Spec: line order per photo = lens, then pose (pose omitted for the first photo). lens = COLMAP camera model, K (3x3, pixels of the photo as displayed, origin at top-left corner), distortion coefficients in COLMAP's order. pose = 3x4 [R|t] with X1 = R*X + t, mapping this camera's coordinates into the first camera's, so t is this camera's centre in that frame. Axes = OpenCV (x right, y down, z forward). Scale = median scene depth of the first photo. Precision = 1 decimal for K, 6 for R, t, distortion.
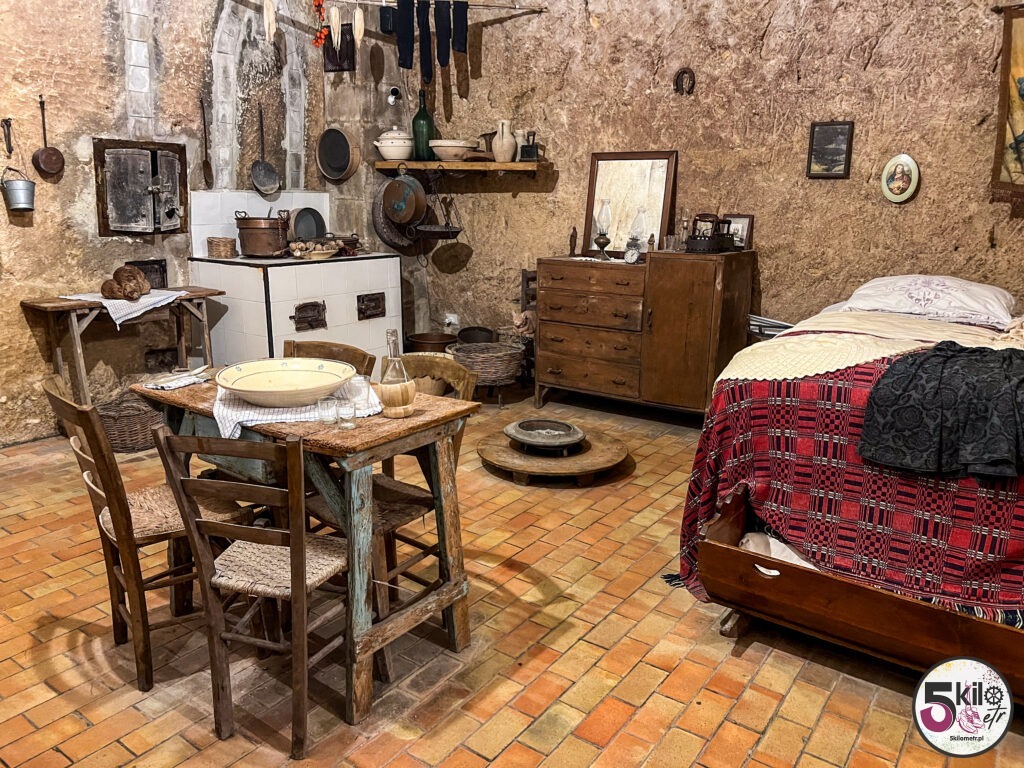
lens RADIAL K [[771.3, 0, 508.9], [0, 771.3, 390.6], [0, 0, 1]] dist [0.035648, -0.036549]
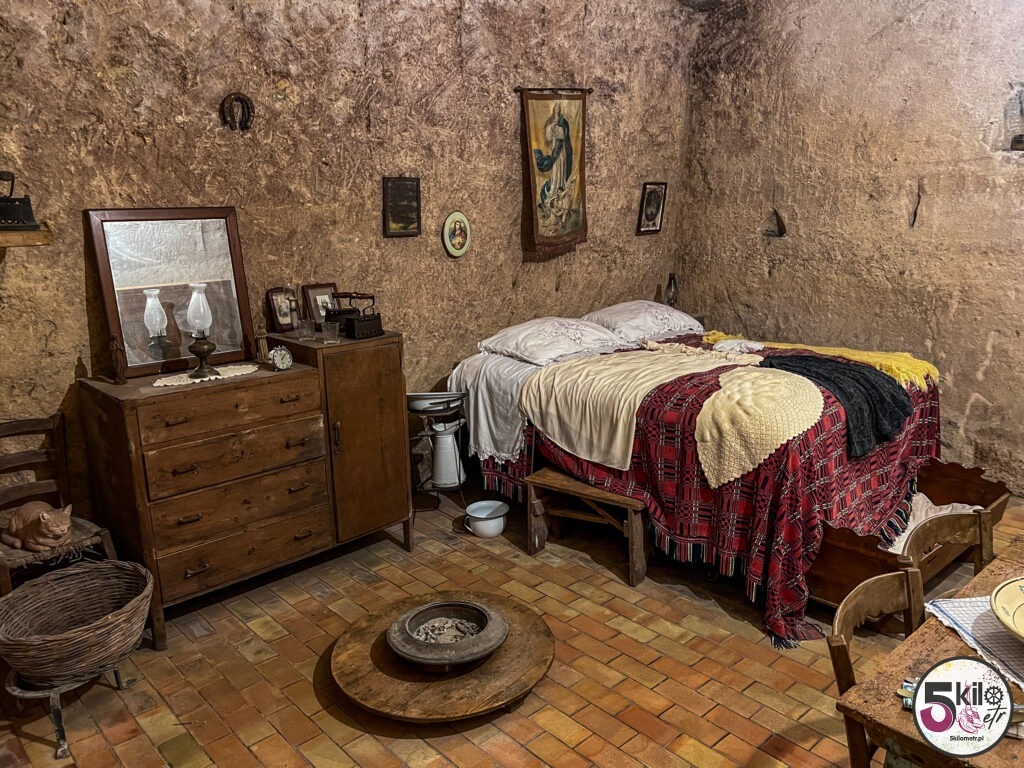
lens RADIAL K [[771.3, 0, 517.6], [0, 771.3, 394.0], [0, 0, 1]] dist [0.035648, -0.036549]
pose [[0.204091, -0.247756, 0.947082, -0.481102], [0.267147, 0.944821, 0.189596, -0.228255], [-0.941796, 0.214315, 0.259017, 0.652241]]
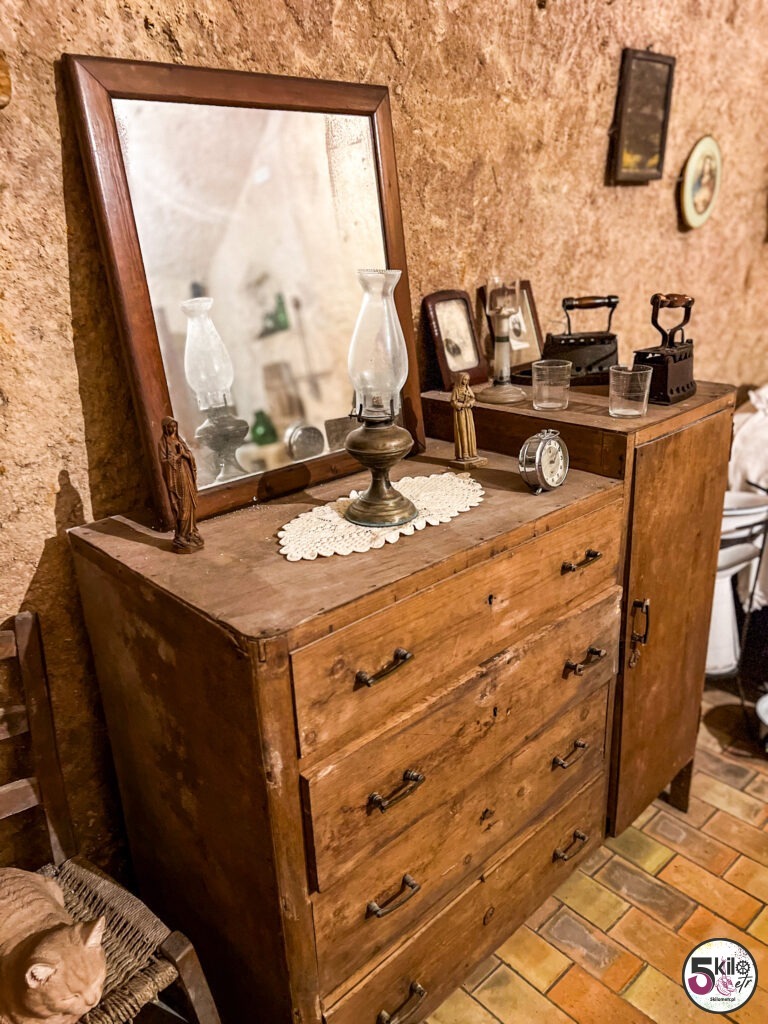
lens RADIAL K [[771.3, 0, 382.9], [0, 771.3, 517.6], [0, 0, 1]] dist [0.035648, -0.036549]
pose [[0.218995, -0.363098, 0.905650, -0.119726], [0.291923, 0.910047, 0.294271, -0.266105], [-0.931033, 0.199936, 0.305292, 1.013438]]
